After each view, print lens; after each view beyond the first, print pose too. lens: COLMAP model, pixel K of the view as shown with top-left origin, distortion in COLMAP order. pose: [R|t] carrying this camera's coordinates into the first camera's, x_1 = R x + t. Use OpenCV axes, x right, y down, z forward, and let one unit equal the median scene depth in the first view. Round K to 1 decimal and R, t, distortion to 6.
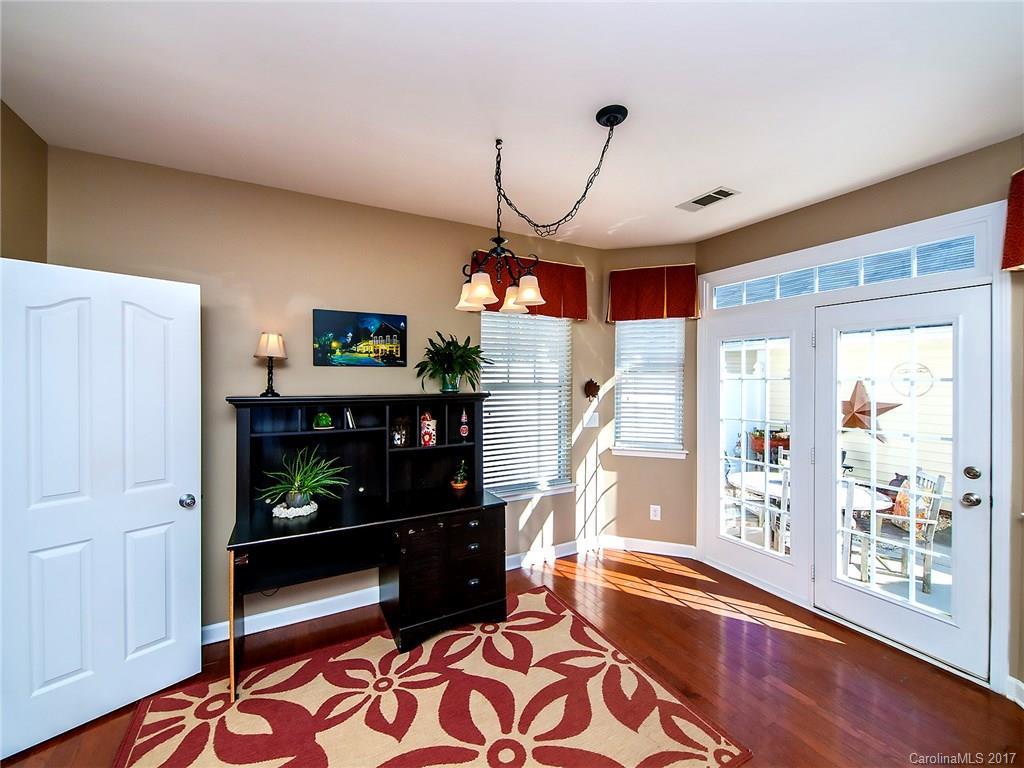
lens RADIAL K [[418.7, 0, 510.8], [0, 418.7, 380.6], [0, 0, 1]] dist [0.006352, -0.003105]
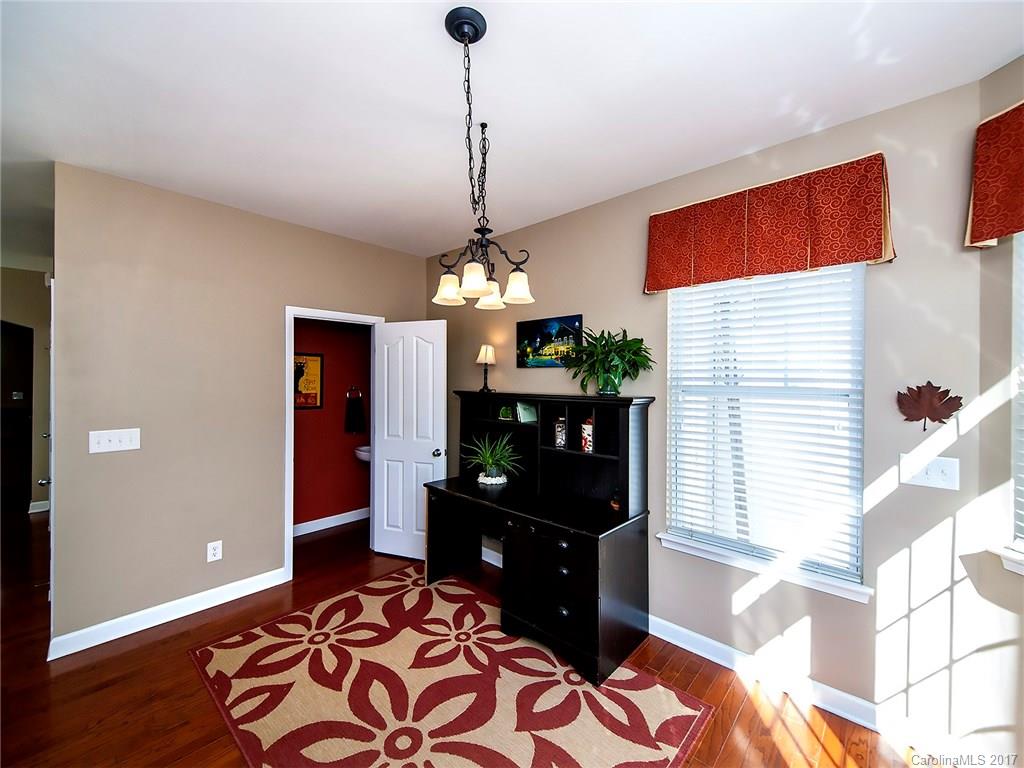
lens RADIAL K [[418.7, 0, 510.4], [0, 418.7, 379.9], [0, 0, 1]] dist [0.006352, -0.003105]
pose [[0.322084, 0.004161, -0.946702, 0.642559], [-0.011723, 0.999931, 0.000406, -0.001549], [0.946638, 0.010967, 0.322111, 0.555228]]
